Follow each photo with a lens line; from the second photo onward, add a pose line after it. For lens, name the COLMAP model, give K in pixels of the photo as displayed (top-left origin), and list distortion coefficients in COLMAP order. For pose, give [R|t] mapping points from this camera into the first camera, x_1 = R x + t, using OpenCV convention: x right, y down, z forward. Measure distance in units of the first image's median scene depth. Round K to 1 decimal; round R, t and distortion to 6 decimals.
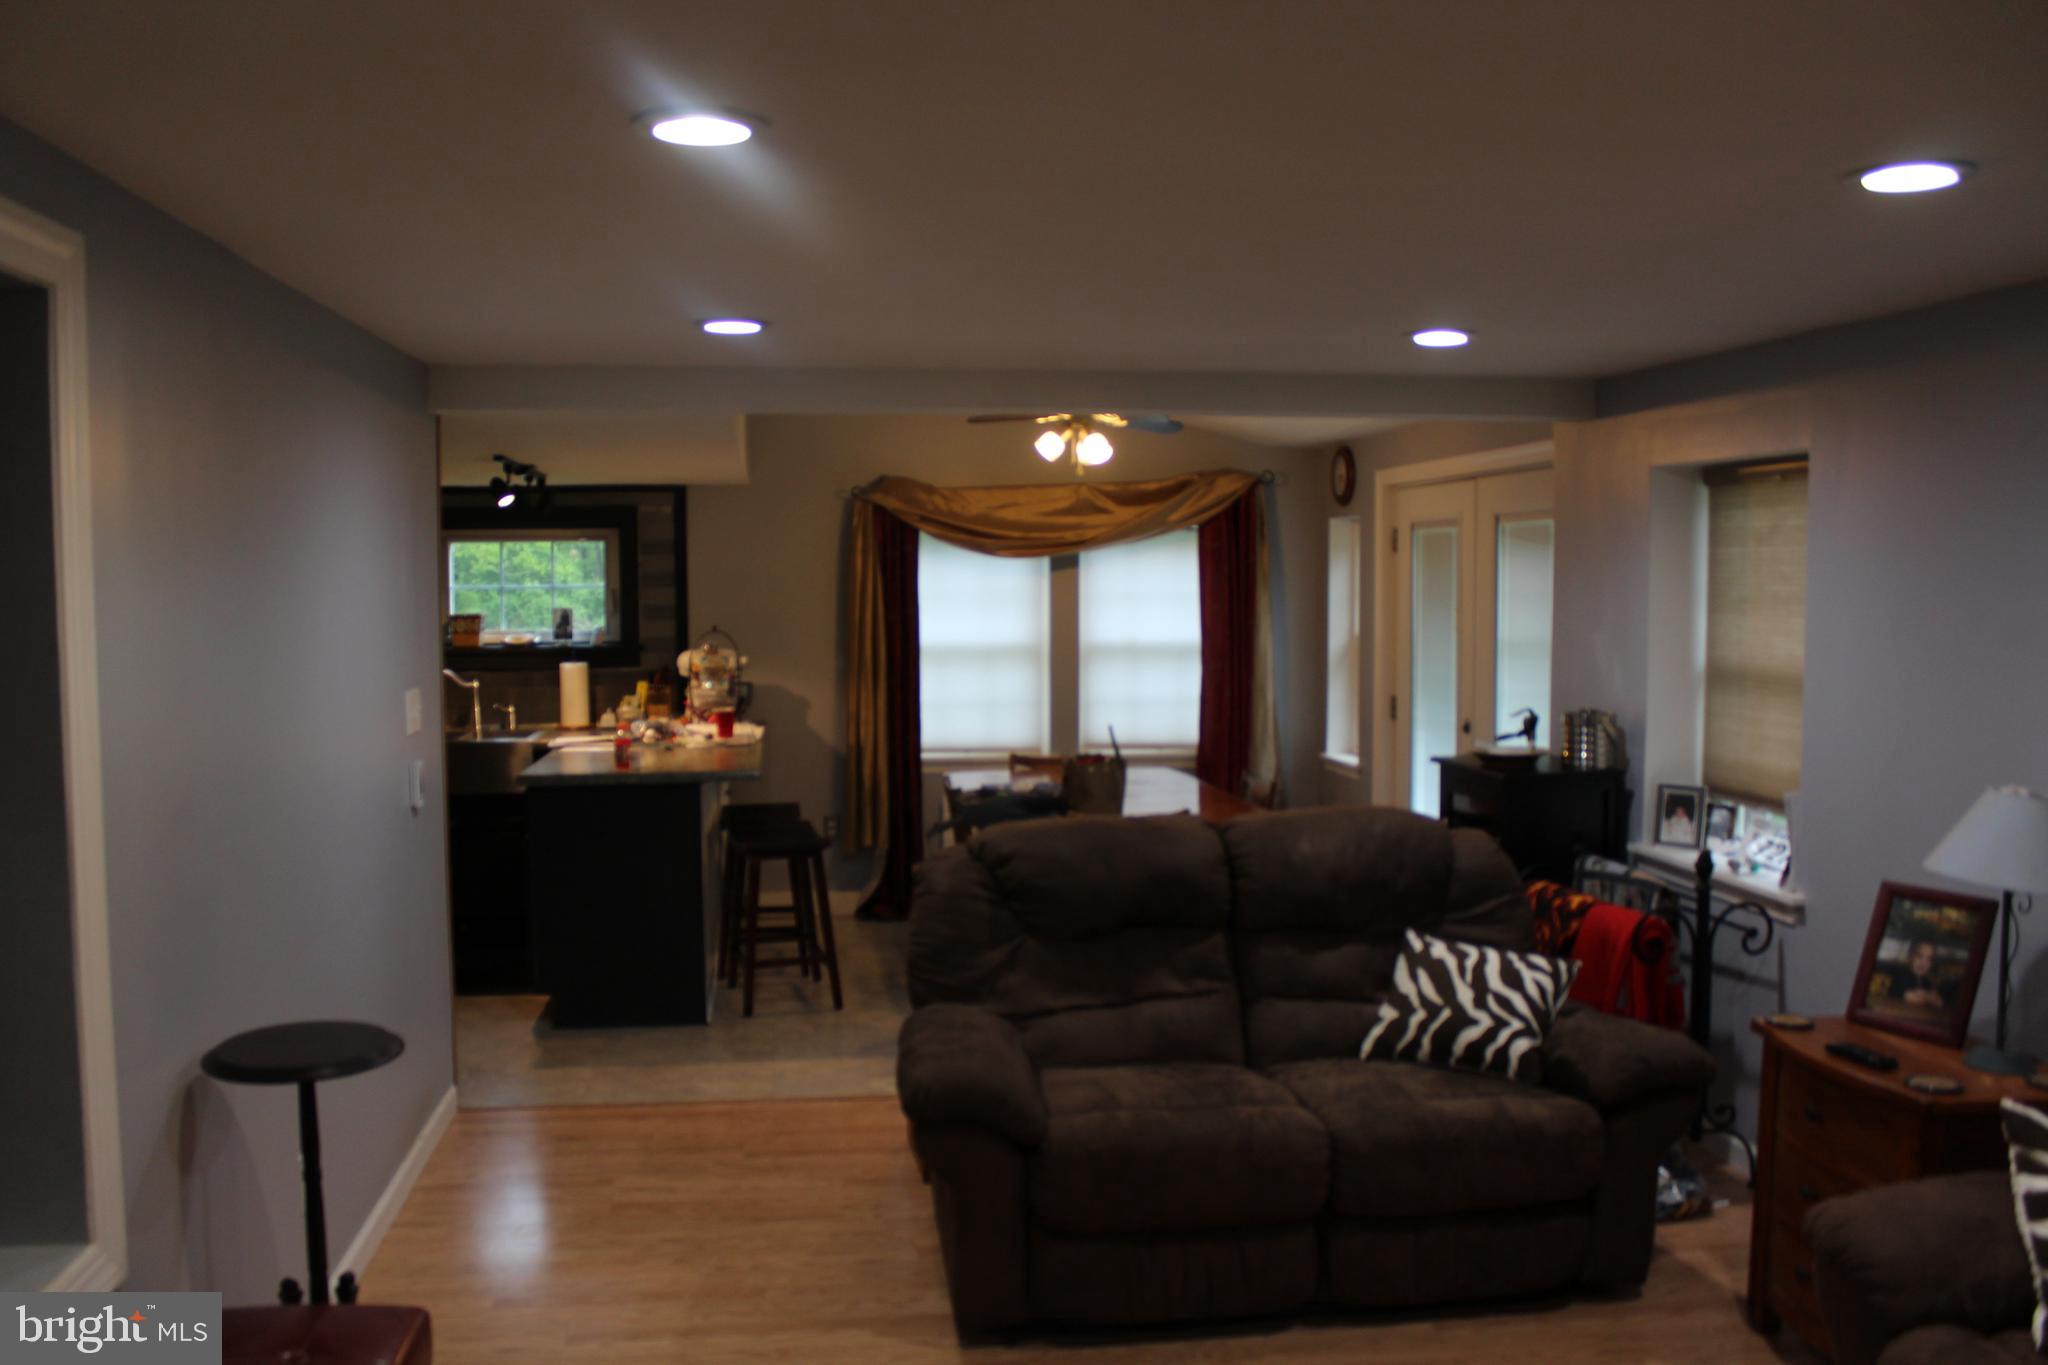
lens RADIAL K [[1709.0, 0, 1013.8], [0, 1709.0, 682.1], [0, 0, 1]] dist [-0.176851, 0.161335]
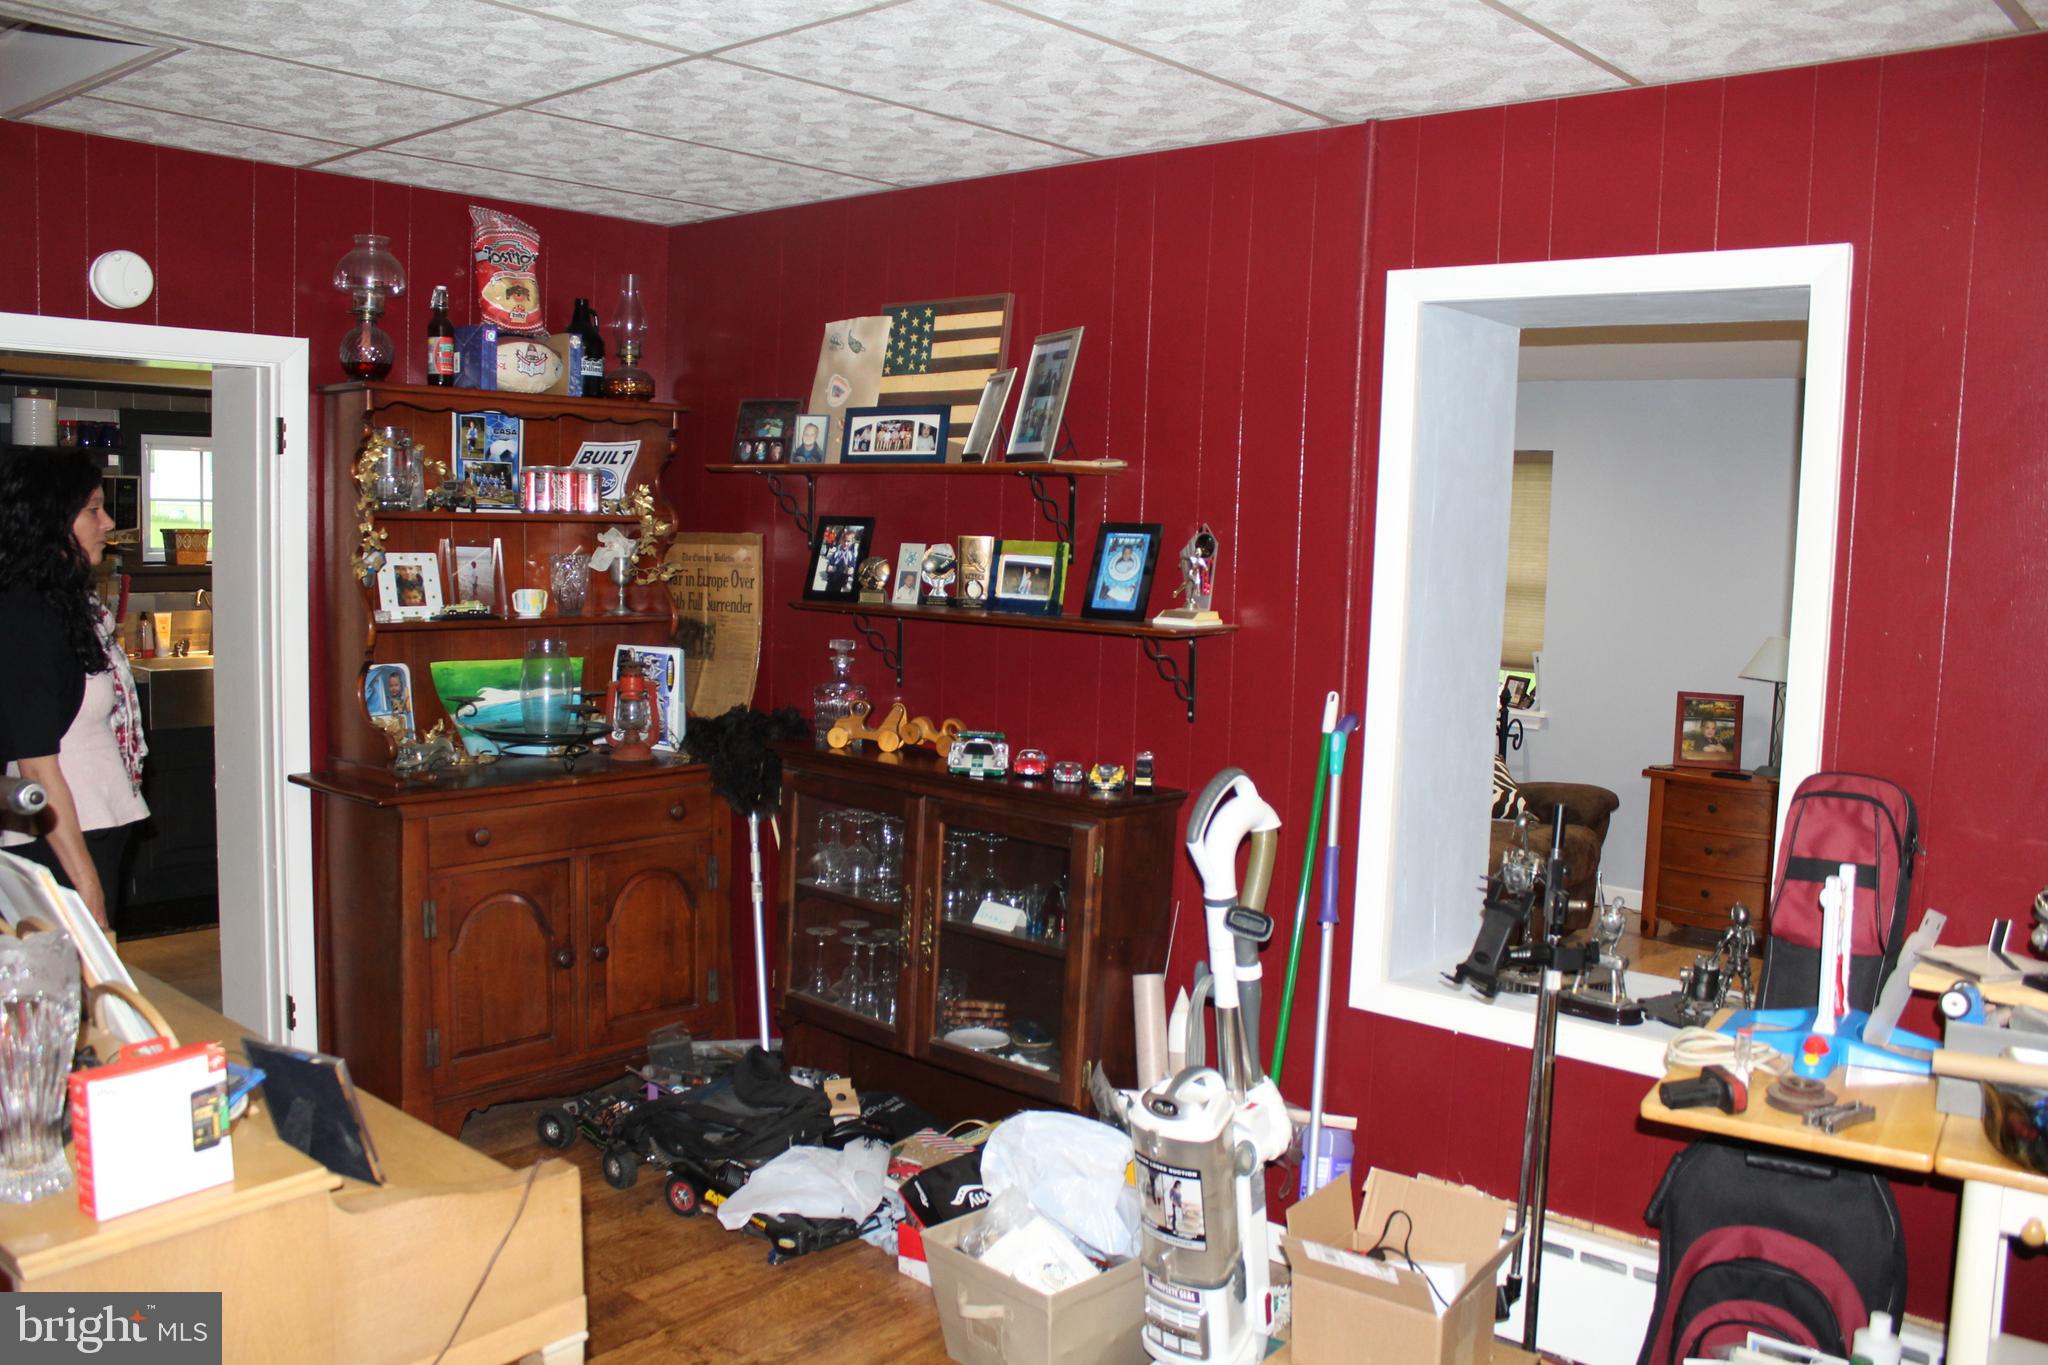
lens RADIAL K [[1709.0, 0, 1013.8], [0, 1709.0, 682.1], [0, 0, 1]] dist [-0.176851, 0.161335]
pose [[0.752641, -0.045039, 0.656889, -0.589557], [0.013028, 0.998481, 0.053534, -0.000126], [-0.658302, -0.031734, 0.752084, 0.033820]]
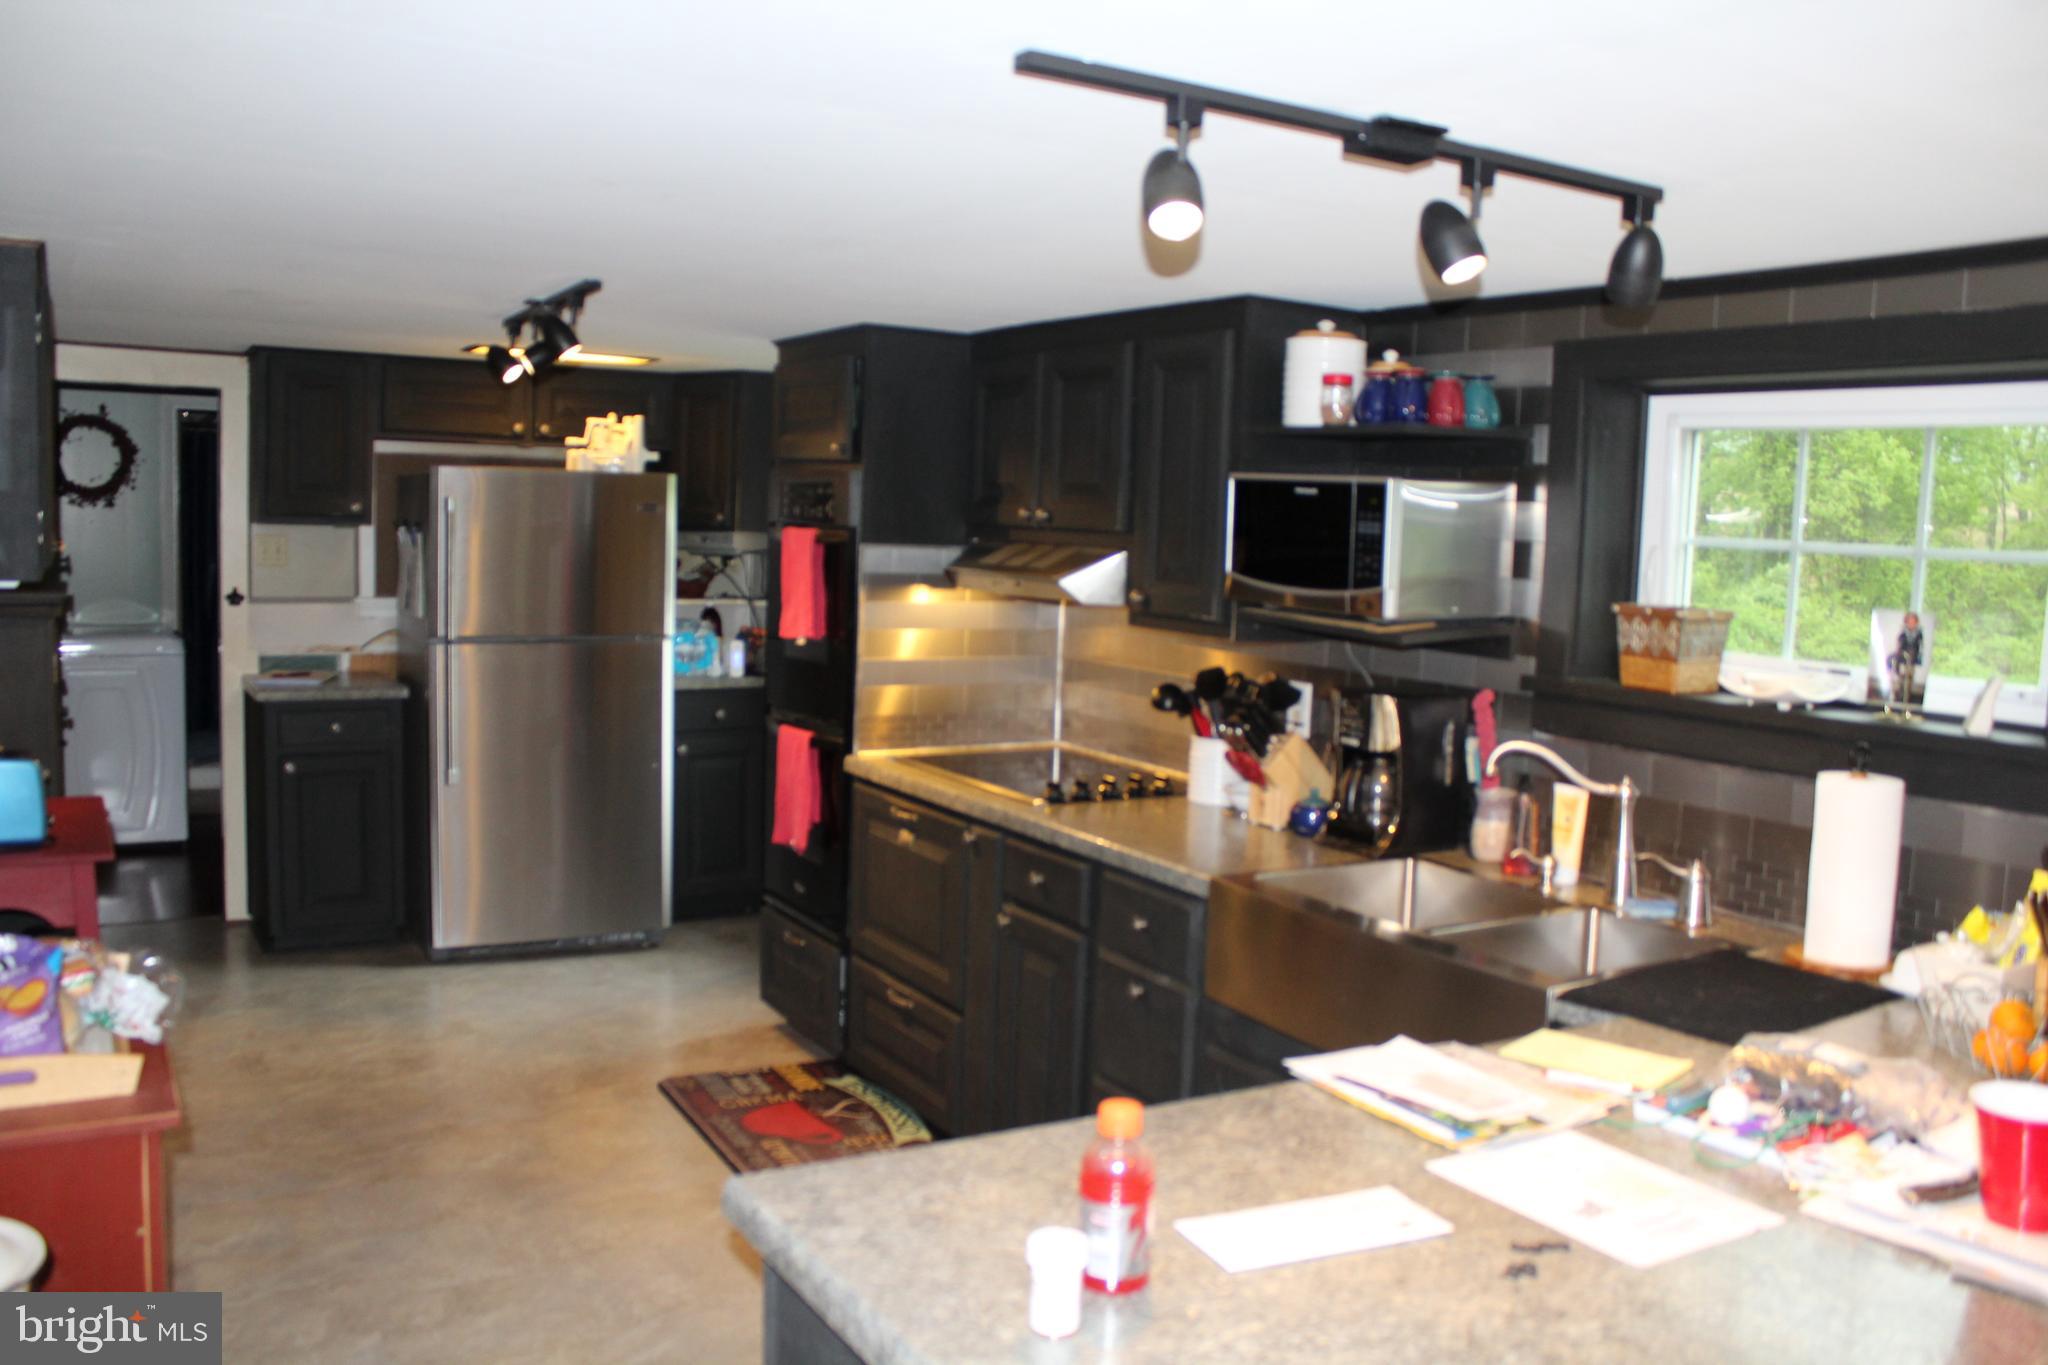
lens RADIAL K [[1709.0, 0, 1013.8], [0, 1709.0, 682.1], [0, 0, 1]] dist [-0.176851, 0.161335]
pose [[0.386102, 0.106244, -0.916317, -0.025583], [-0.093778, 0.992720, 0.075589, -0.039347], [0.917677, 0.056746, 0.393254, 0.720165]]
